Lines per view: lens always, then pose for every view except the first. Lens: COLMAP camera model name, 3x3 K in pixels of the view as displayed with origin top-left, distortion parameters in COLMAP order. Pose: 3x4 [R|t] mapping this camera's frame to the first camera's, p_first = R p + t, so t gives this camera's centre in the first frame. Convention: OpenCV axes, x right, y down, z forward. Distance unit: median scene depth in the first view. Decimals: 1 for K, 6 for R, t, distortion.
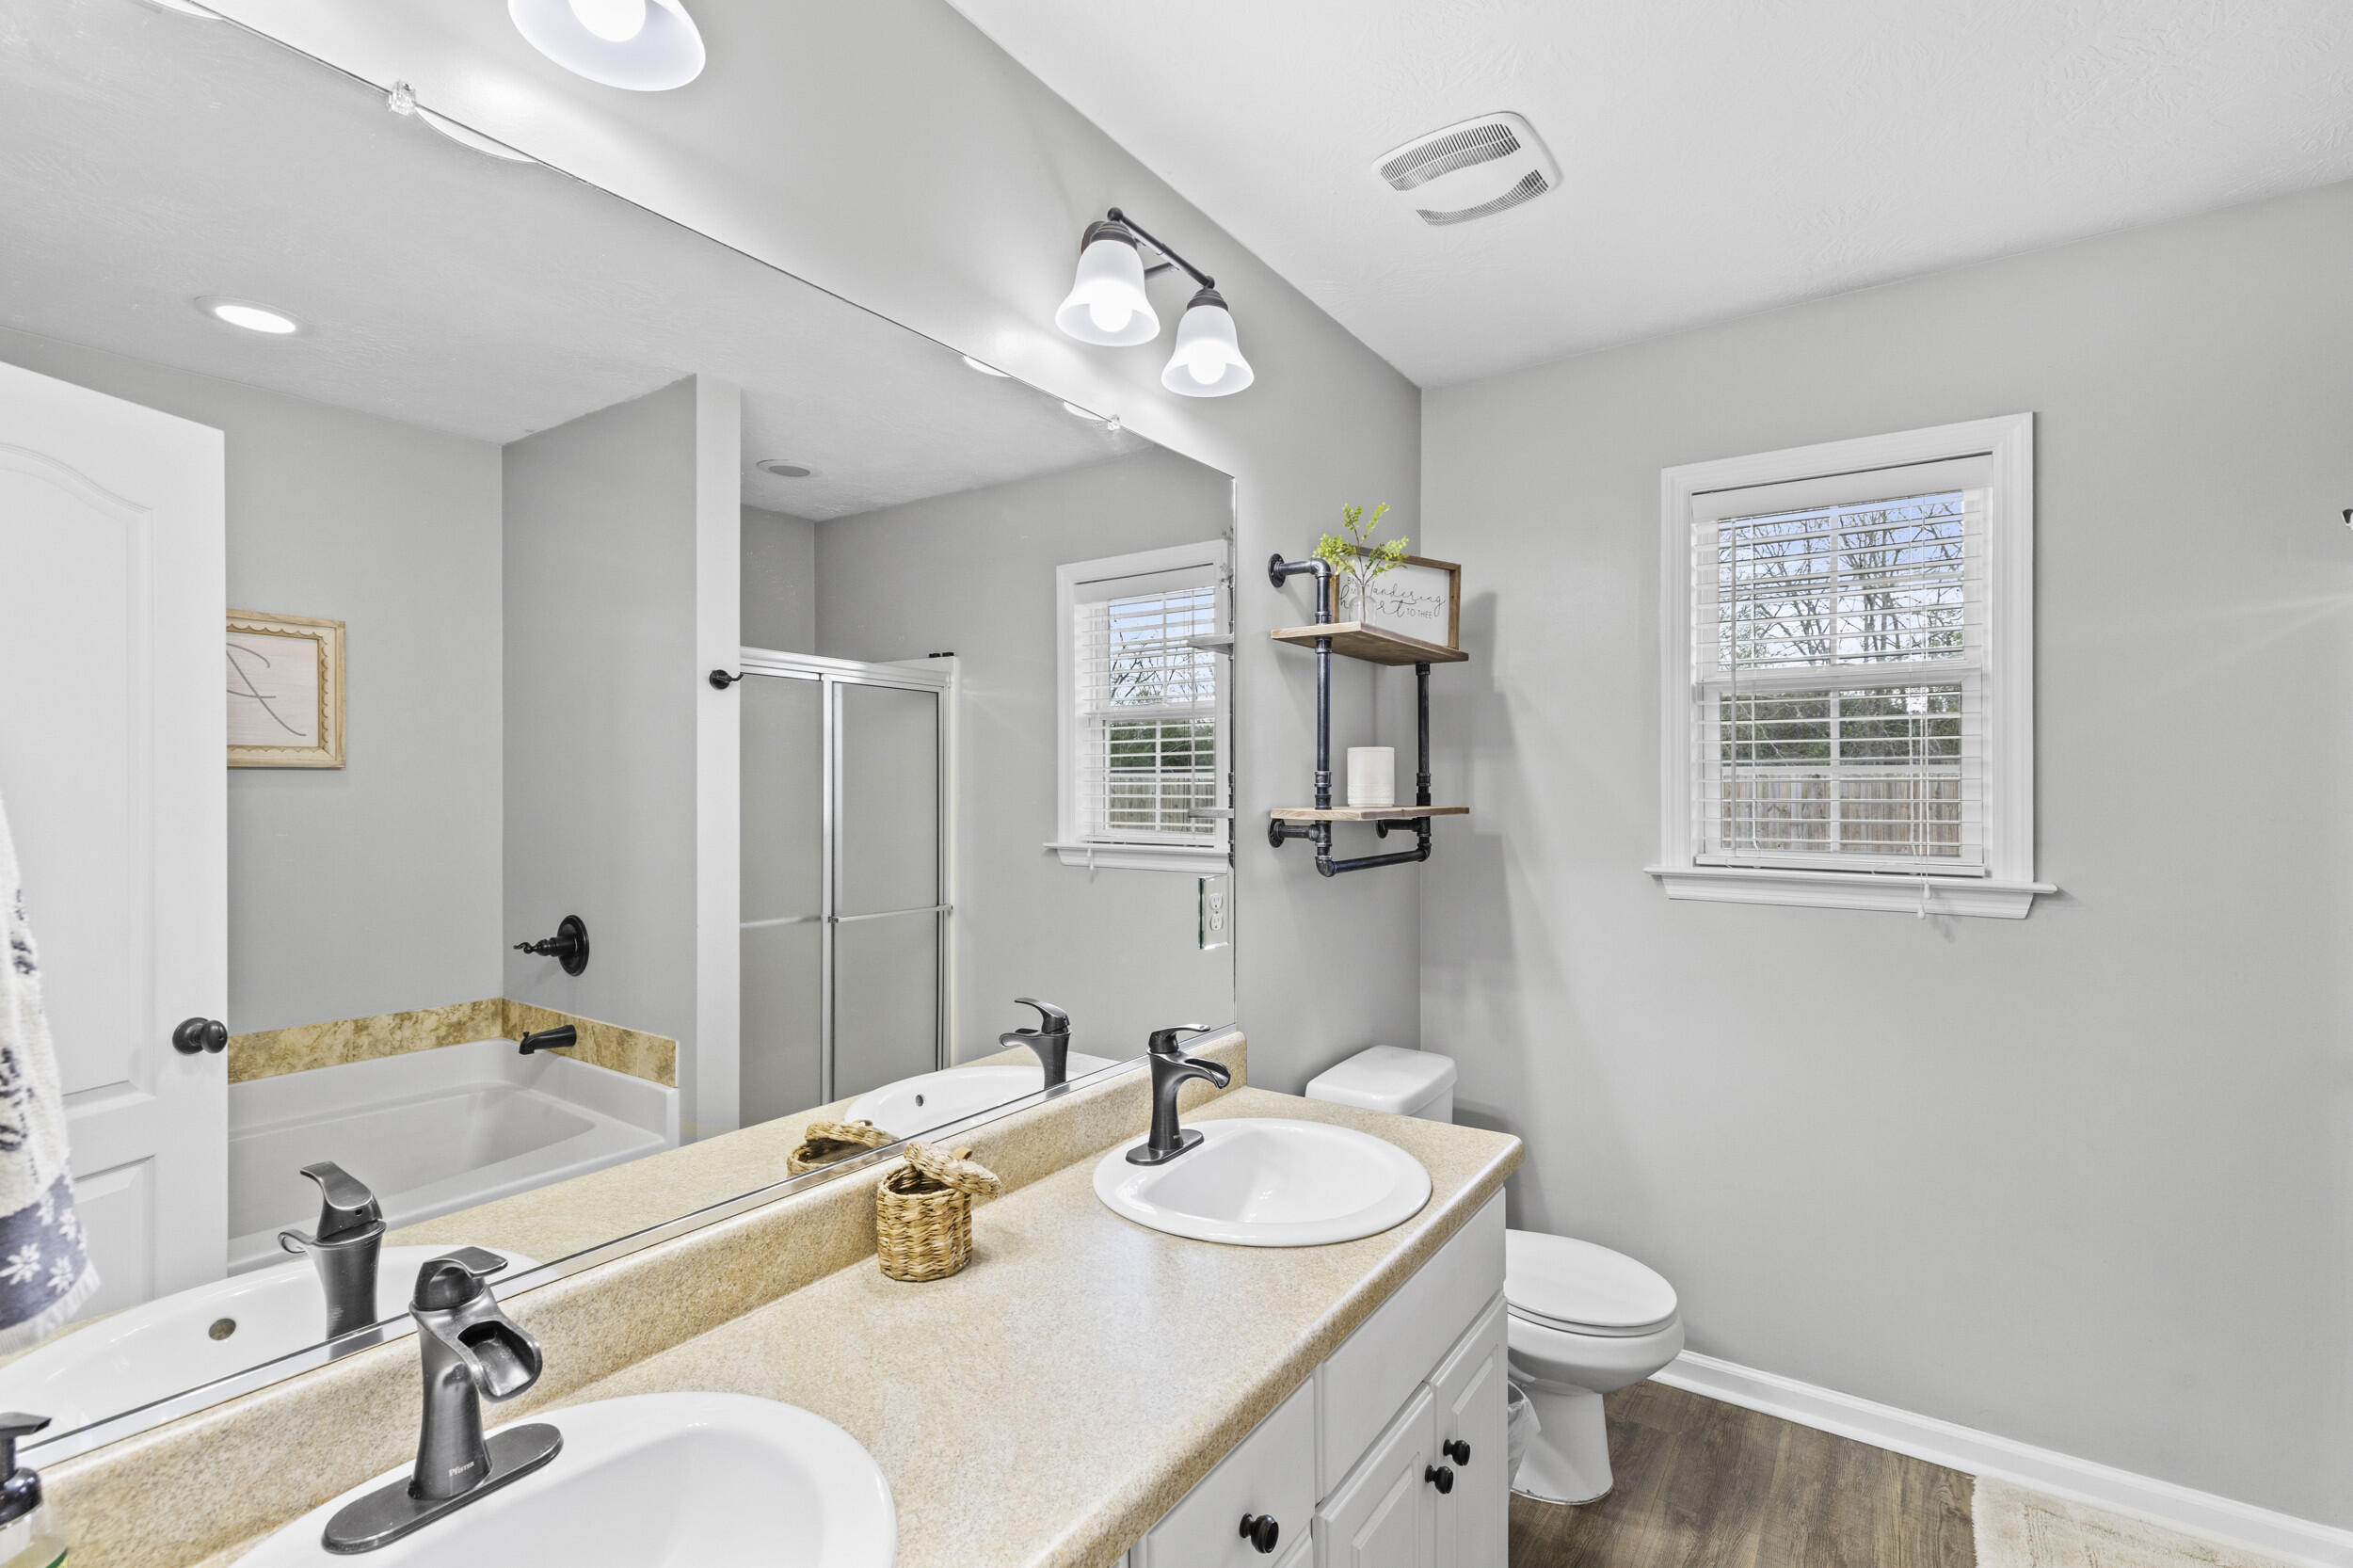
lens RADIAL K [[1086.0, 0, 1176.5], [0, 1086.0, 784.0], [0, 0, 1]] dist [0.012715, 0.000248]
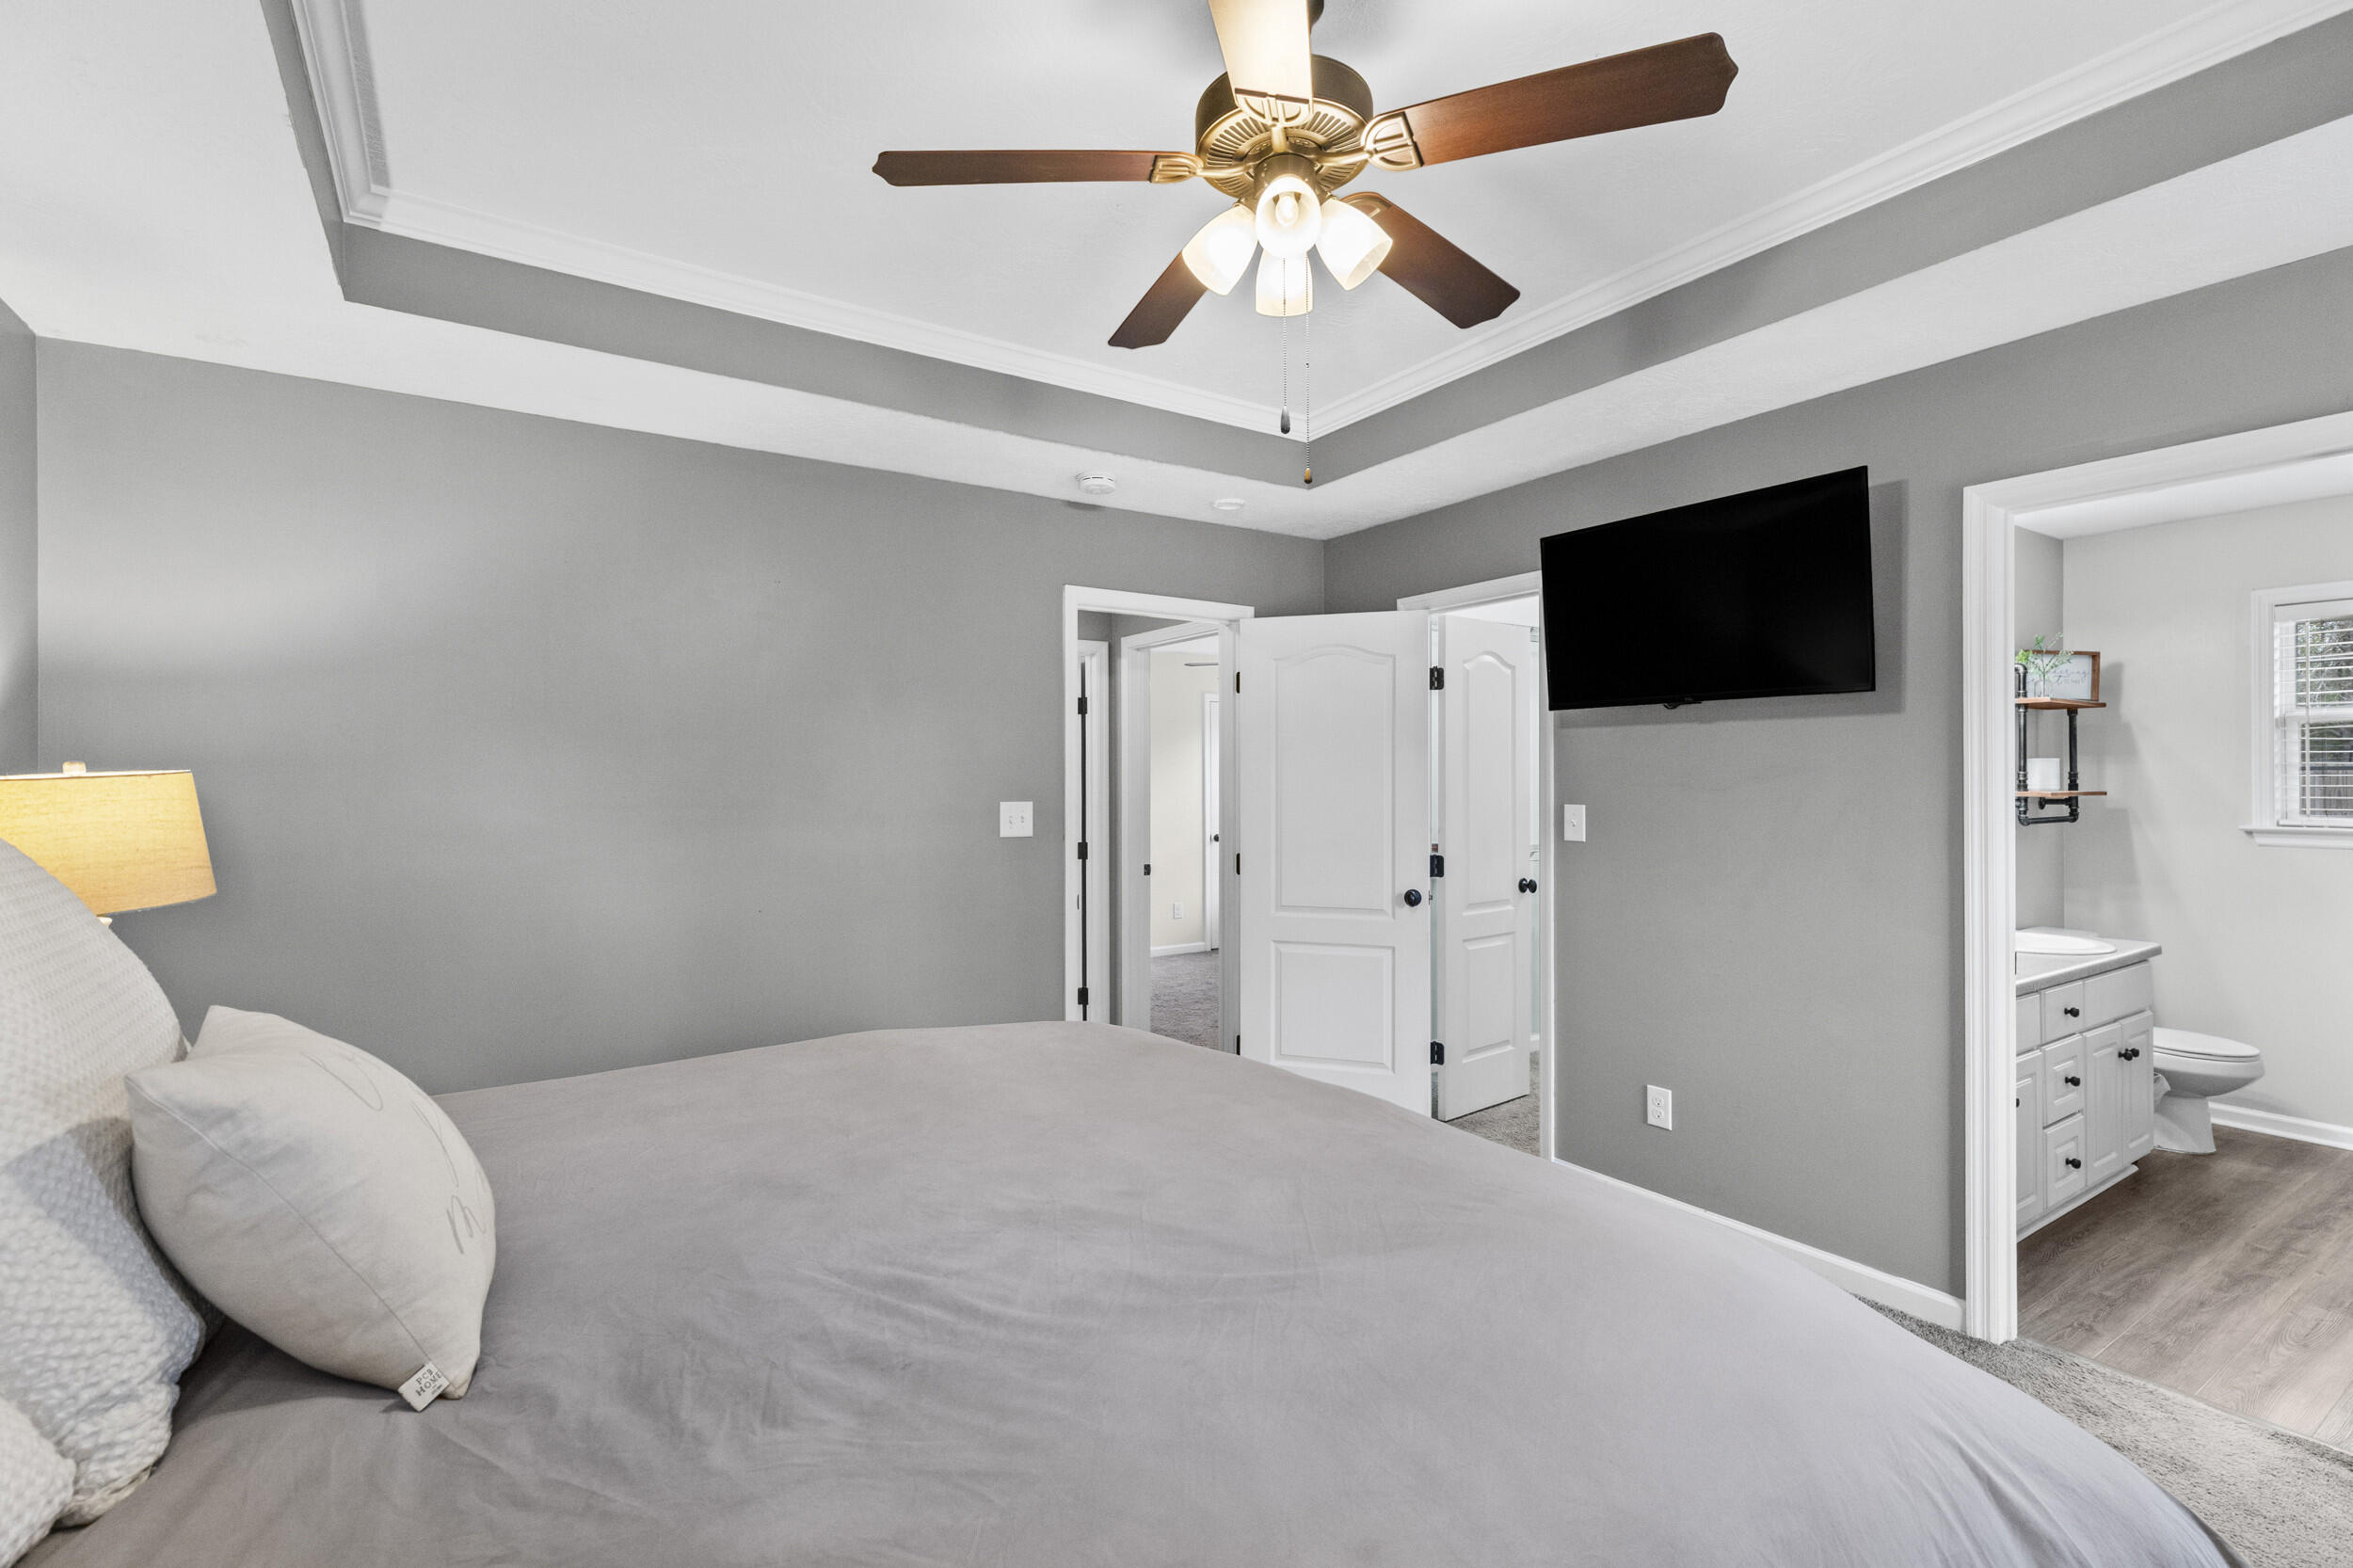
lens RADIAL K [[1060.6, 0, 1176.5], [0, 1060.6, 784.0], [0, 0, 1]] dist [0.003156, 0.000731]
pose [[0.923657, -0.006479, -0.383165, -0.450586], [0.009044, 0.999947, 0.004892, -0.012002], [0.383113, -0.007983, 0.923667, -1.134295]]
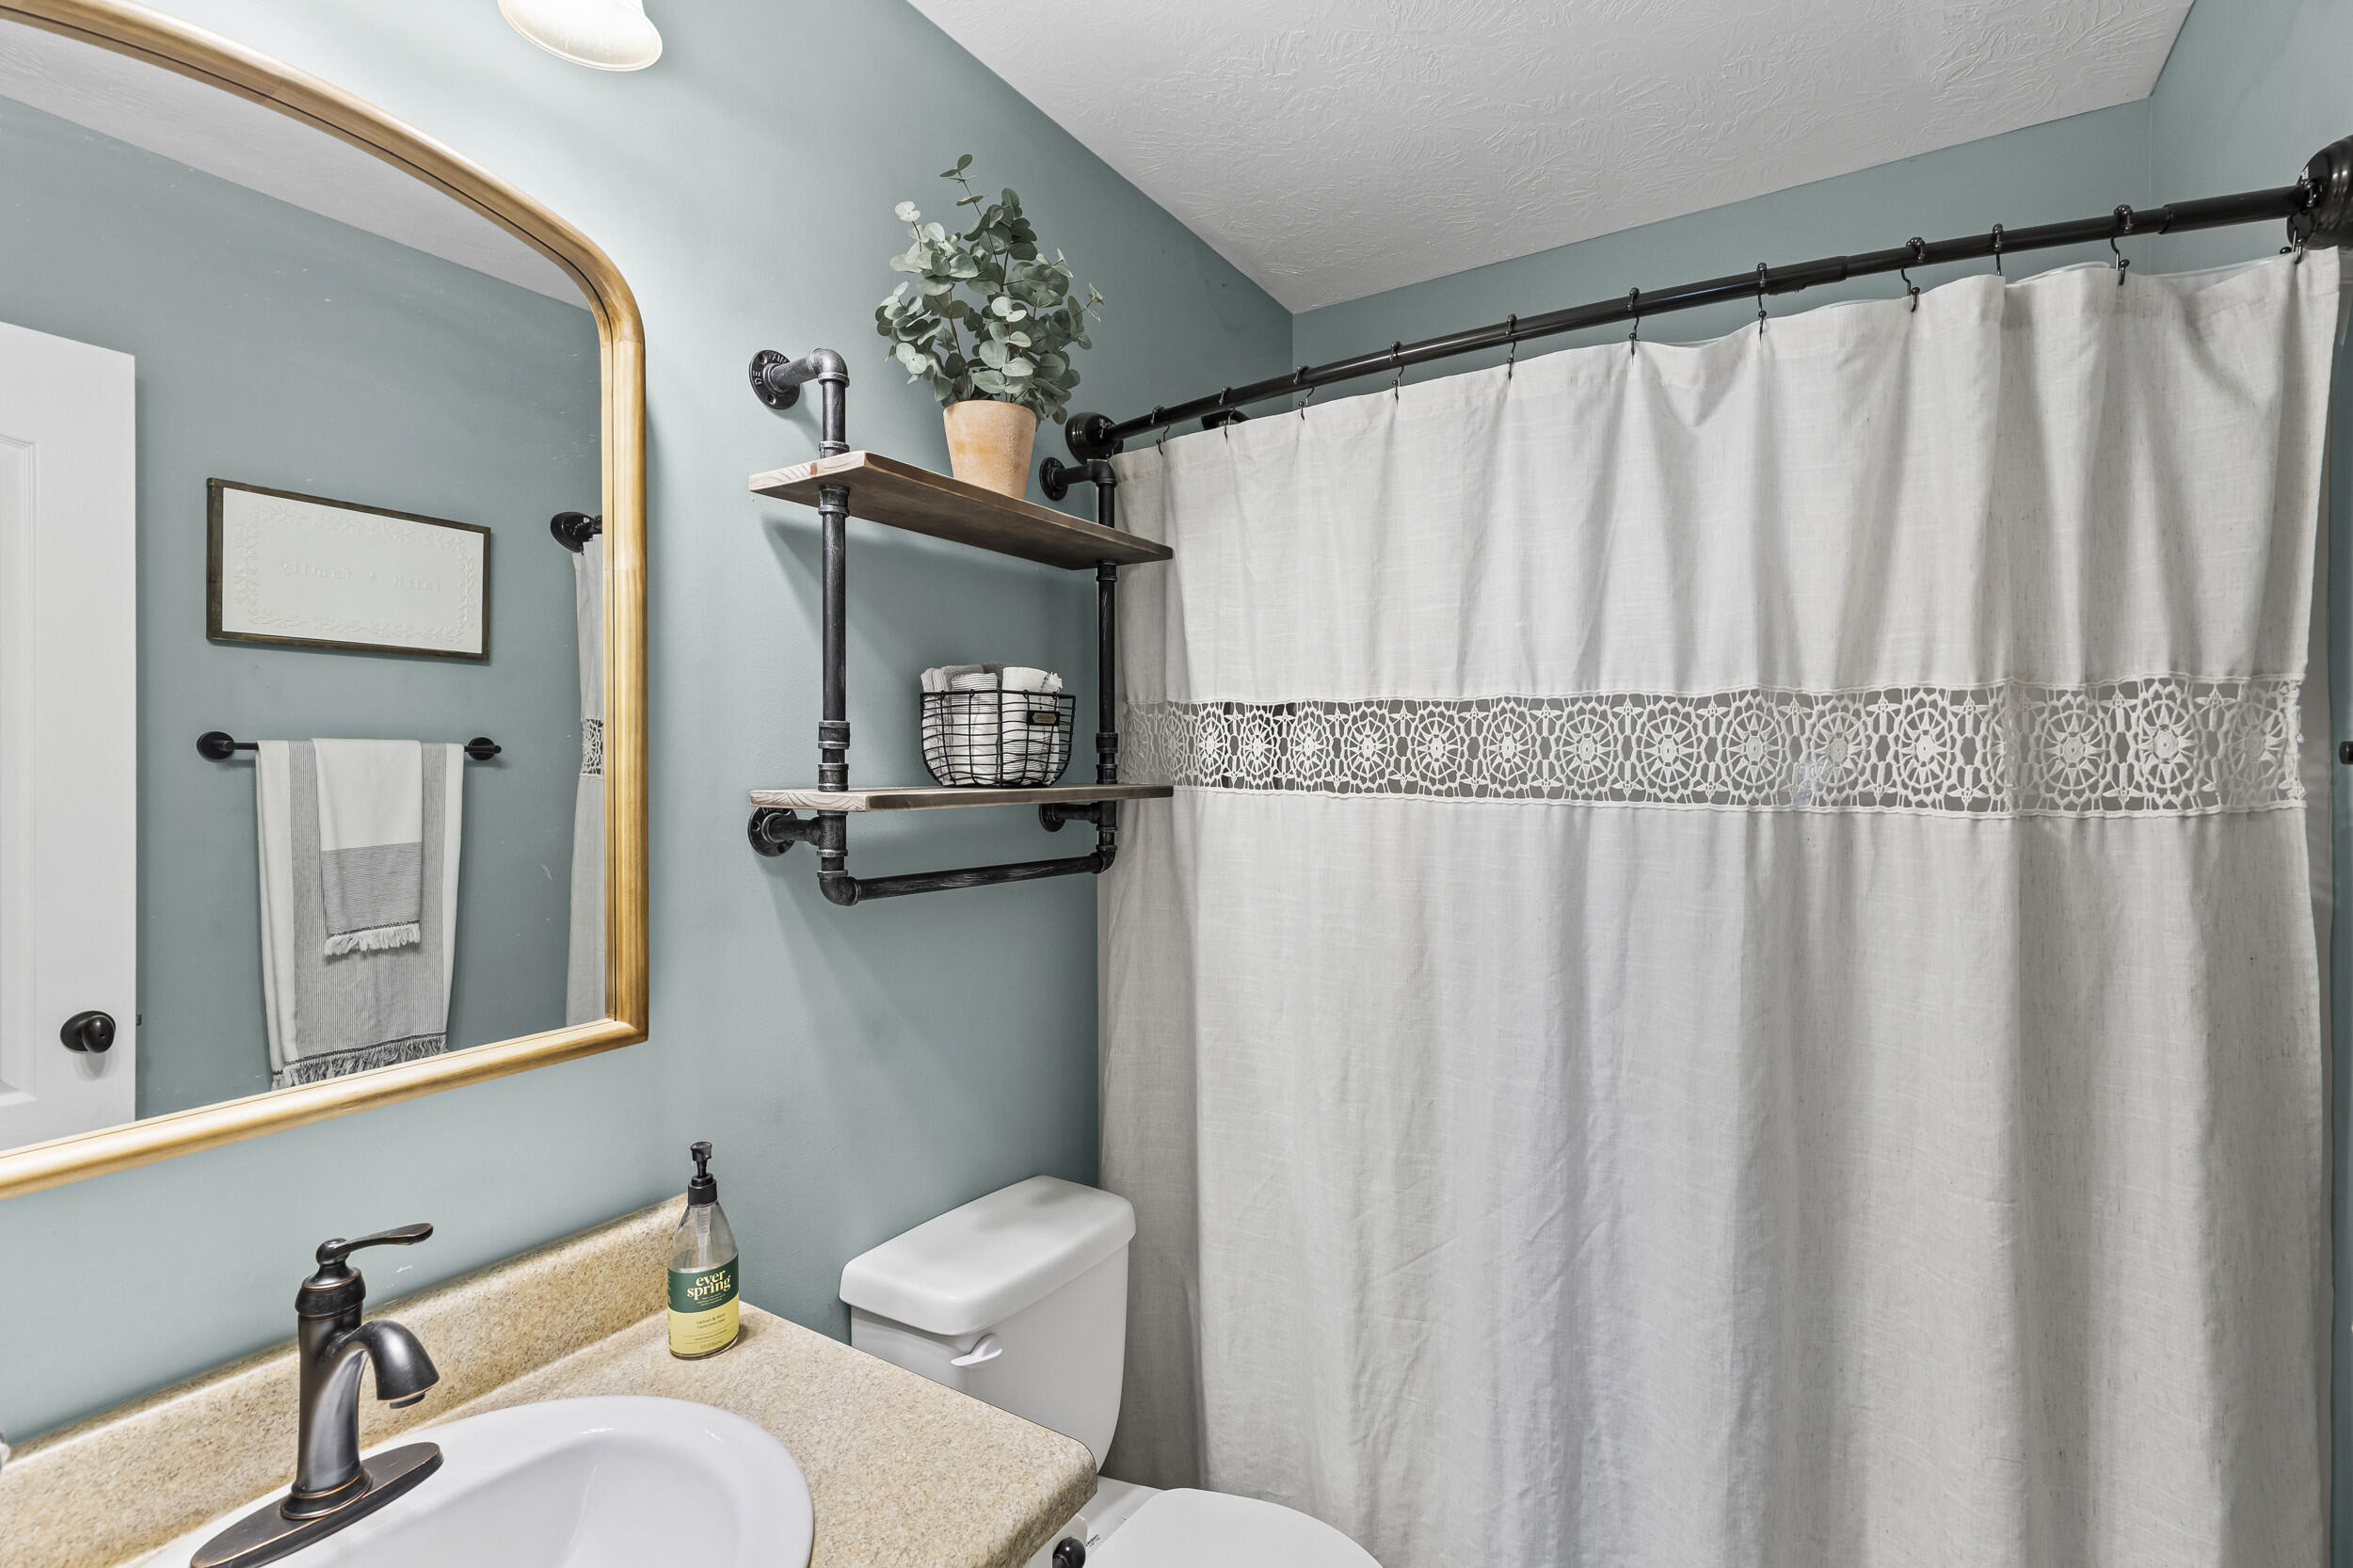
lens RADIAL K [[1050.0, 0, 1180.2], [0, 1050.0, 777.1], [0, 0, 1]] dist [0.002591, 0.000334]
pose [[0.999428, -0.004536, 0.033507, 0.250513], [0.004134, 0.999919, 0.012058, 0.008713], [-0.033559, -0.011913, 0.999366, 0.372423]]
